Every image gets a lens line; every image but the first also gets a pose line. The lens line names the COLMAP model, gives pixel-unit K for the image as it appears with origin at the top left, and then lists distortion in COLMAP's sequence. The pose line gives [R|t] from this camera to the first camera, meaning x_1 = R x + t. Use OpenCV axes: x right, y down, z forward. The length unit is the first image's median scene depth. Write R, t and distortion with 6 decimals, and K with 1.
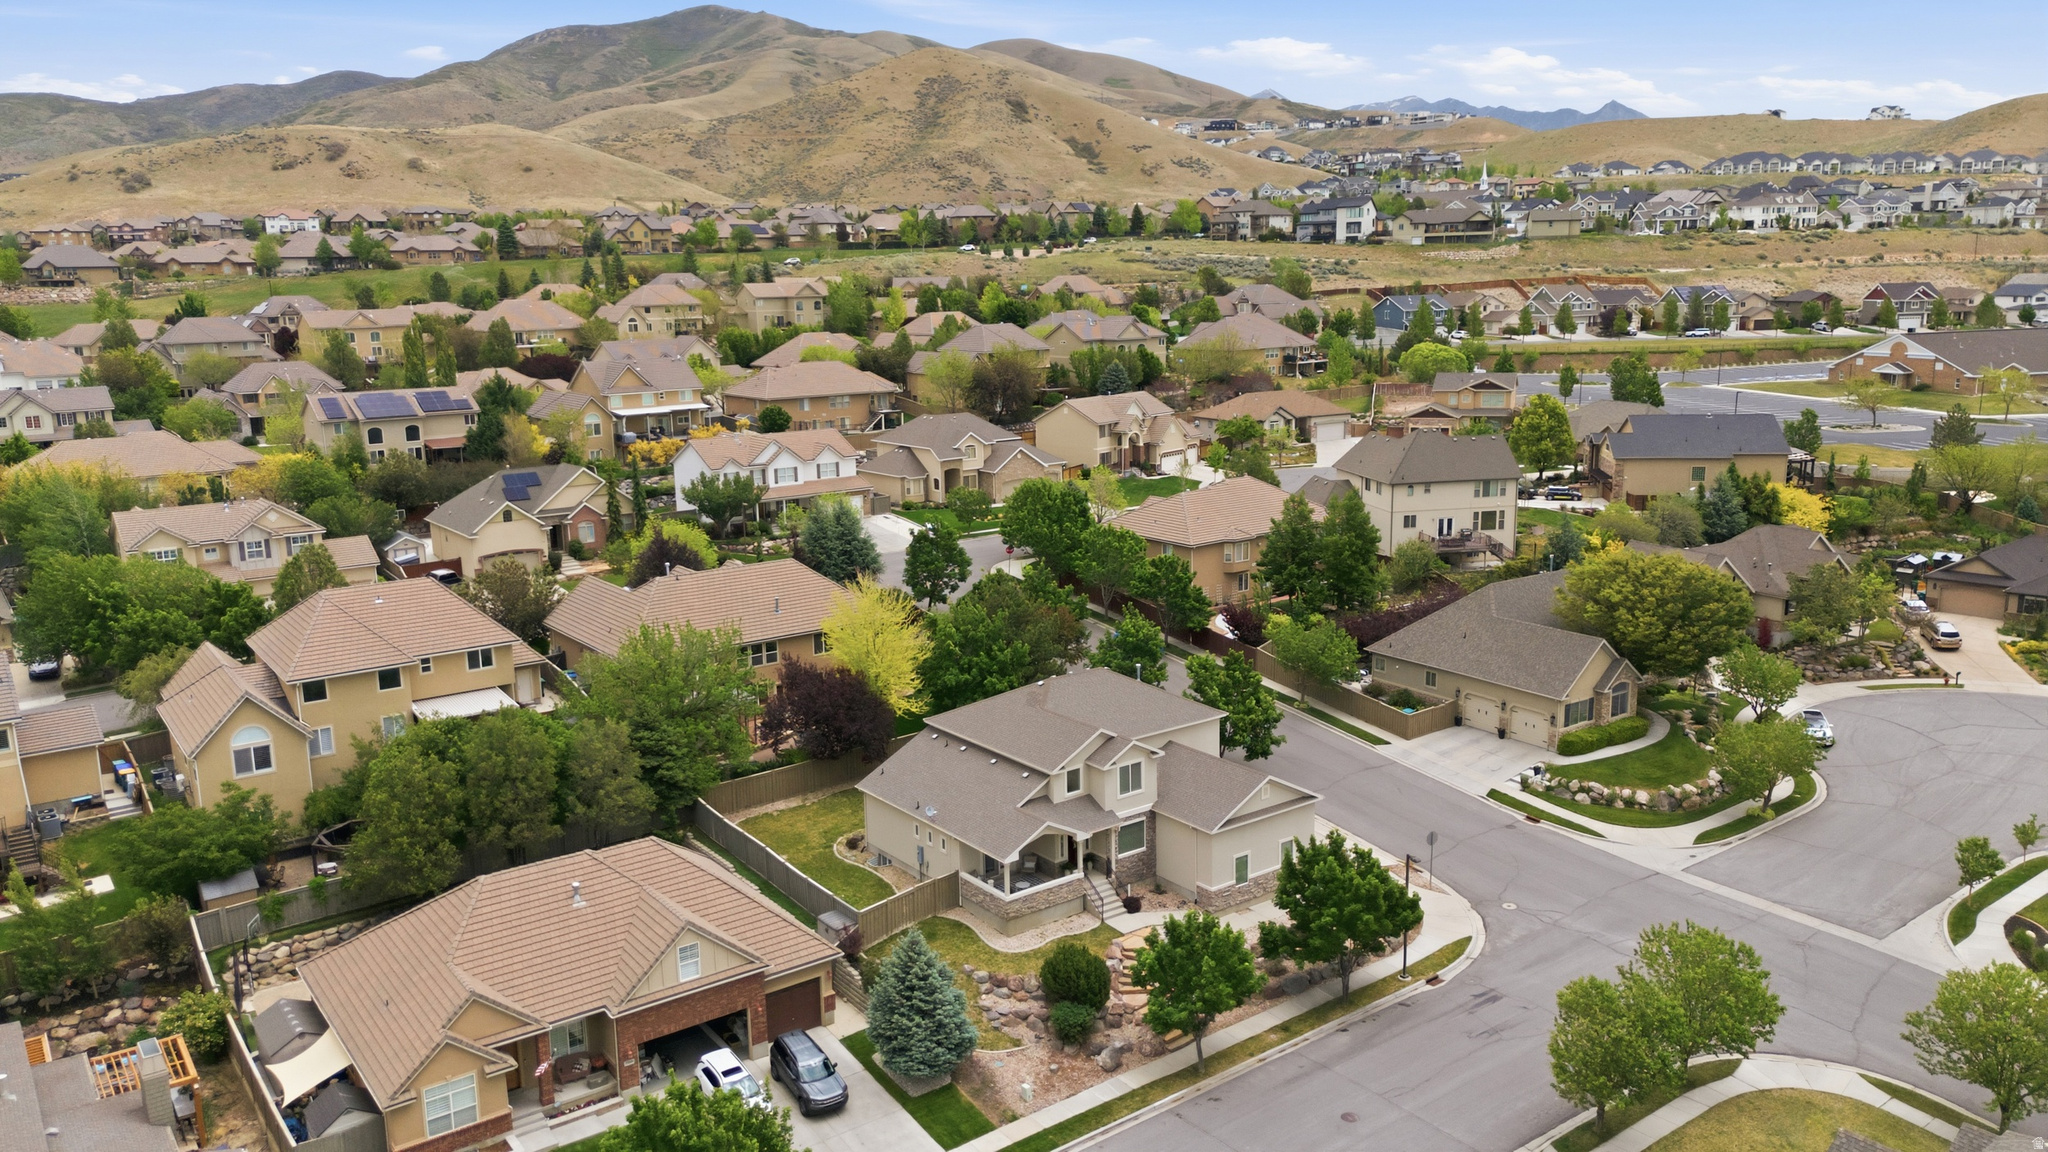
lens RADIAL K [[1506.6, 0, 1024.0], [0, 1506.6, 576.0], [0, 0, 1]] dist [0.064912, -0.053233]
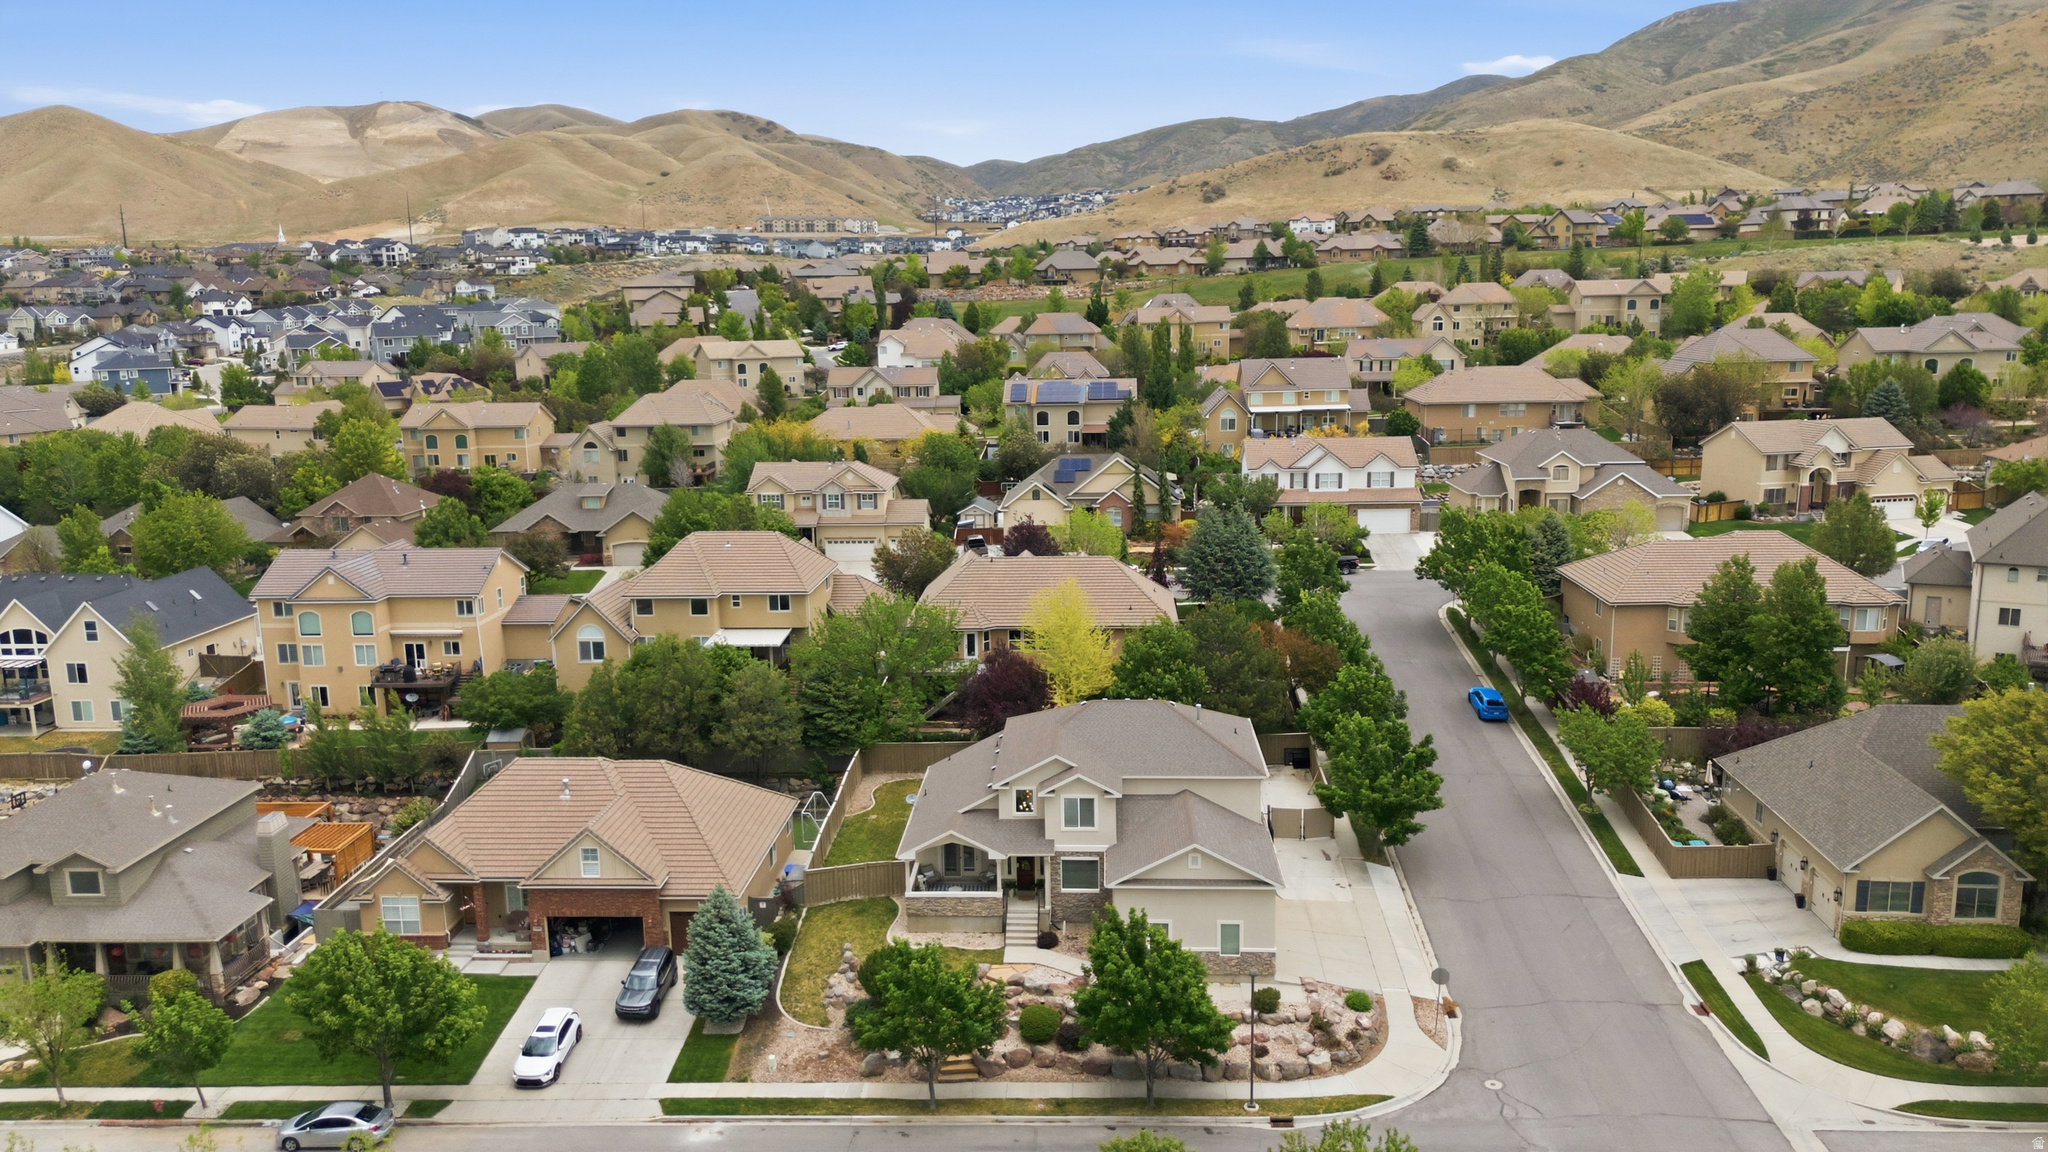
lens RADIAL K [[1506.6, 0, 1024.0], [0, 1506.6, 576.0], [0, 0, 1]] dist [0.064912, -0.053233]
pose [[0.770632, 0.128389, -0.624213, 0.504696], [-0.125749, 0.990873, 0.048559, -0.046006], [0.624750, 0.041074, 0.779743, 0.183140]]
